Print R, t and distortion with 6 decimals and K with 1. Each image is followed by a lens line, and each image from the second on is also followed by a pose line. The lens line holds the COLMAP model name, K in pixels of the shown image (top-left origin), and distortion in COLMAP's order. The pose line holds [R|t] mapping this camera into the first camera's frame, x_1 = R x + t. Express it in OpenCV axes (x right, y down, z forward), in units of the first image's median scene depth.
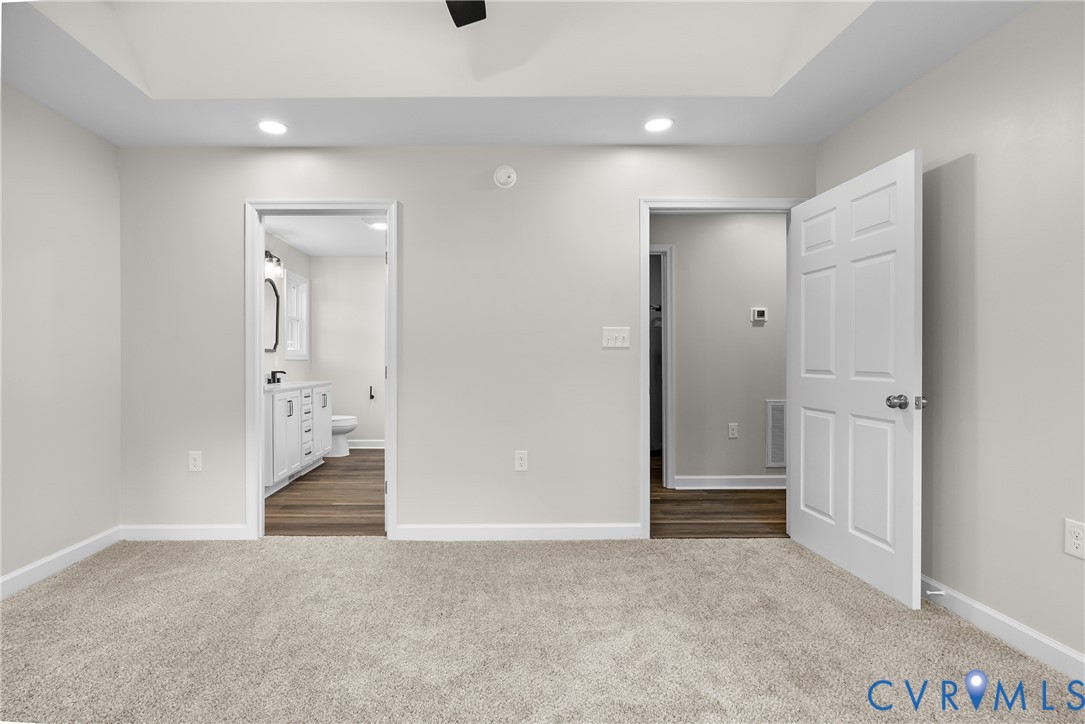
lens RADIAL K [[495.4, 0, 477.6], [0, 495.4, 359.9], [0, 0, 1]] dist [-0.004151, -0.000312]
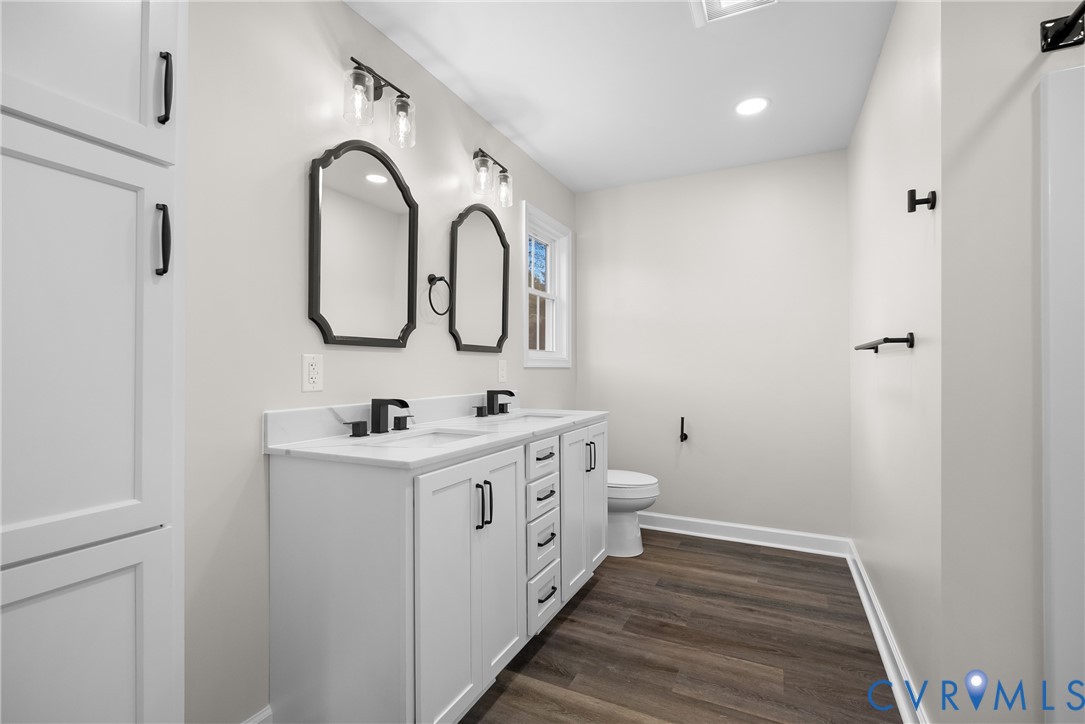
lens RADIAL K [[486.5, 0, 535.3], [0, 486.5, 362.0], [0, 0, 1]] dist [-0.005148, -0.000269]
pose [[0.899609, -0.003651, -0.436680, -0.154200], [-0.001317, 0.999938, -0.011074, -0.000492], [0.436693, 0.010537, 0.899549, 0.559005]]
